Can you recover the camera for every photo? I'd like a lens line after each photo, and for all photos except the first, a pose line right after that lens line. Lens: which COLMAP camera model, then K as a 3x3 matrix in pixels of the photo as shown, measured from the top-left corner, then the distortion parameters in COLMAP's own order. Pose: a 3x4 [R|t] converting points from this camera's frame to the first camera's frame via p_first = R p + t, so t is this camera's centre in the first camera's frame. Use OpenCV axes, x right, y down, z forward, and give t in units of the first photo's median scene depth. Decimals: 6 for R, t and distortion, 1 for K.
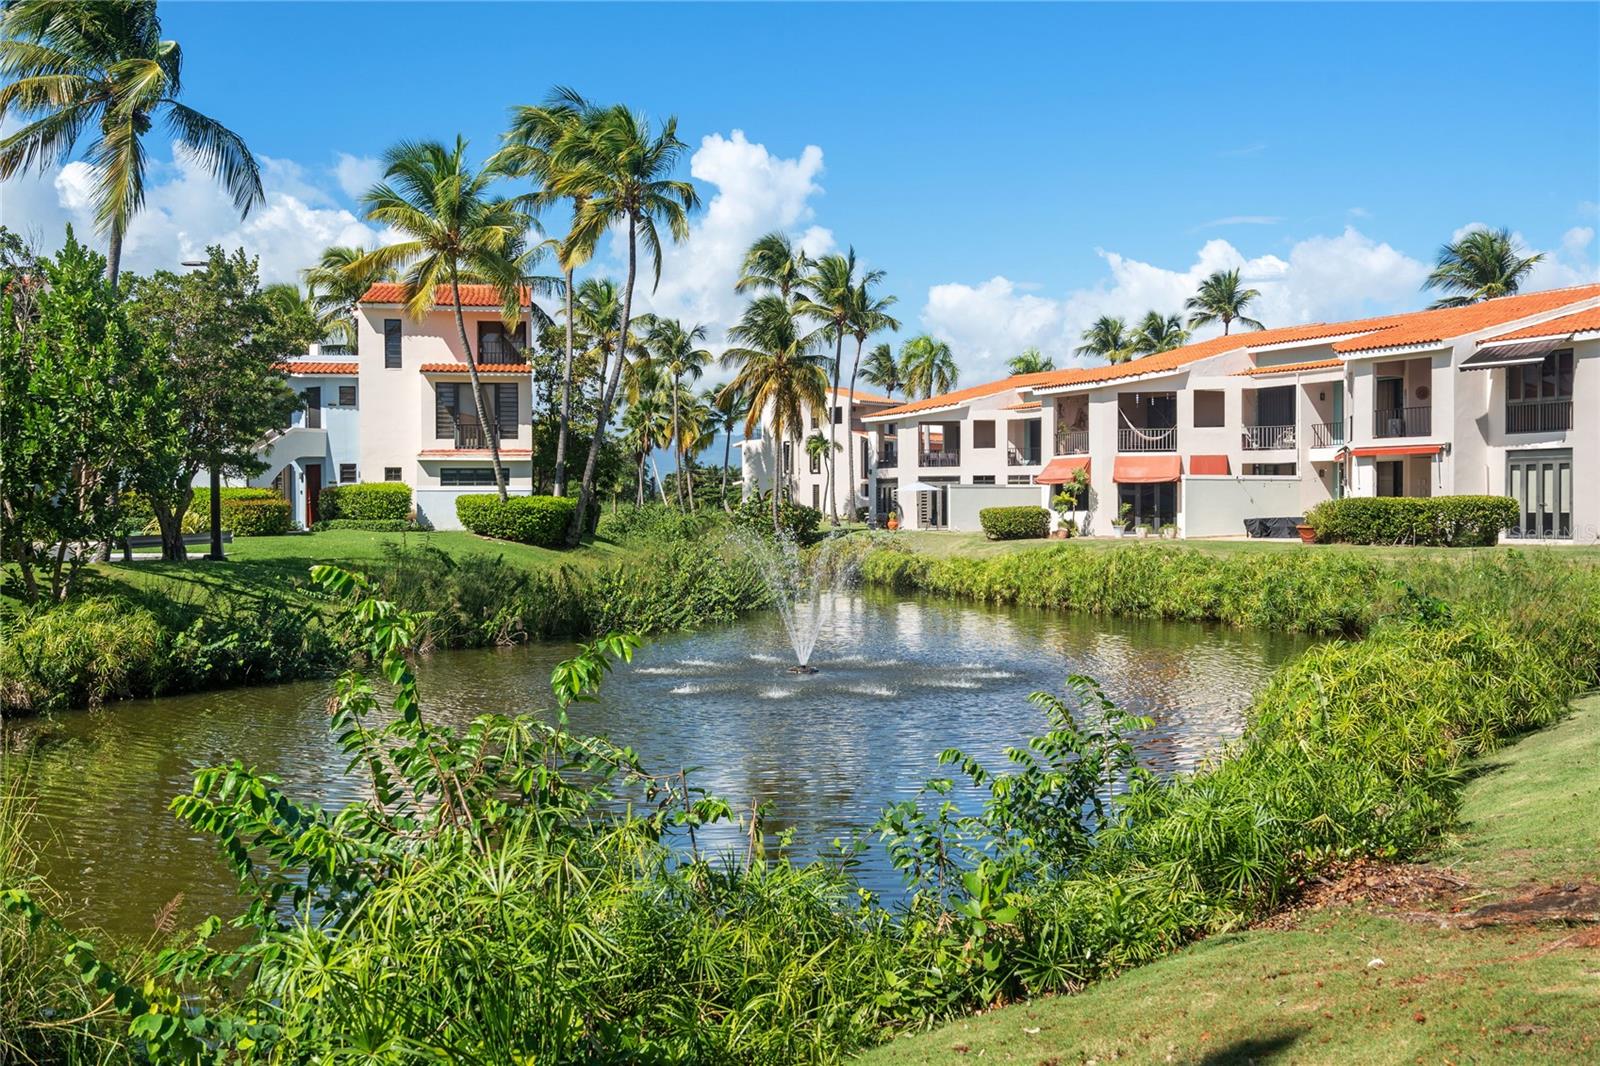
lens RADIAL K [[1506.2, 0, 800.0], [0, 1506.2, 533.0], [0, 0, 1]] dist [-0.007979, -0.003502]
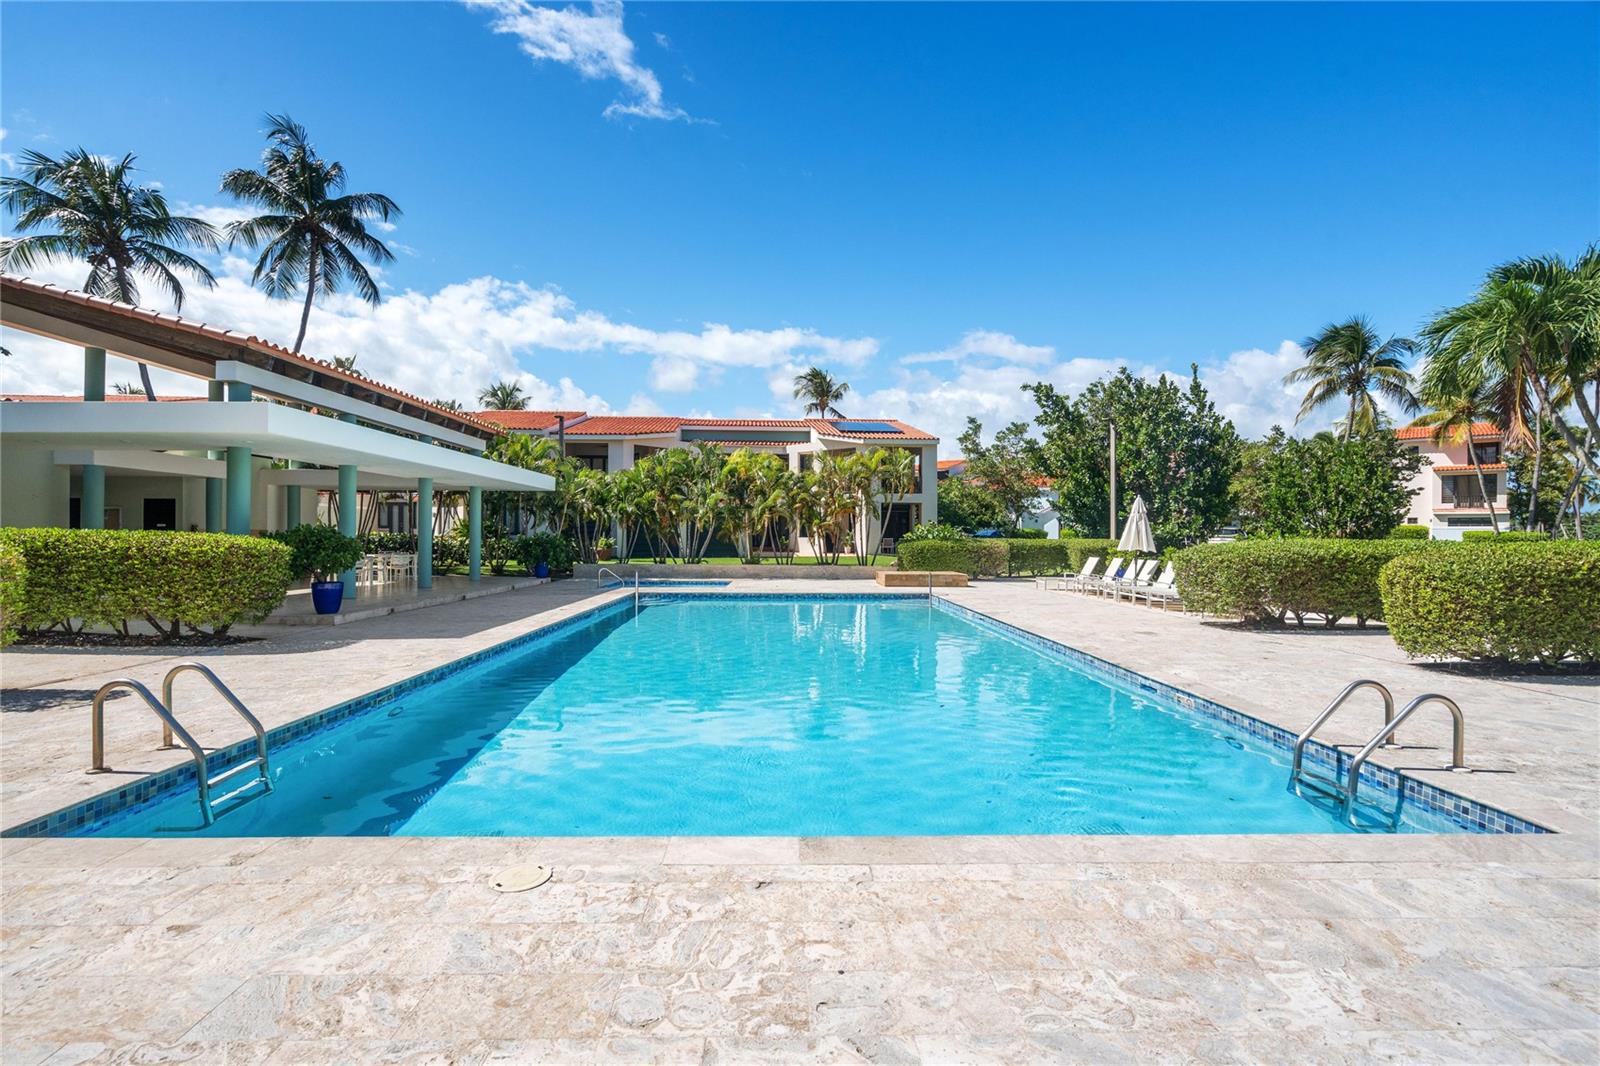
lens RADIAL K [[723.1, 0, 800.0], [0, 723.1, 533.0], [0, 0, 1]] dist [0.000358, 0.000086]
pose [[0.657640, 0.006133, -0.753307, -0.074512], [-0.021981, 0.999697, -0.011051, 0.007570], [0.753011, 0.023826, 0.657576, -0.291317]]
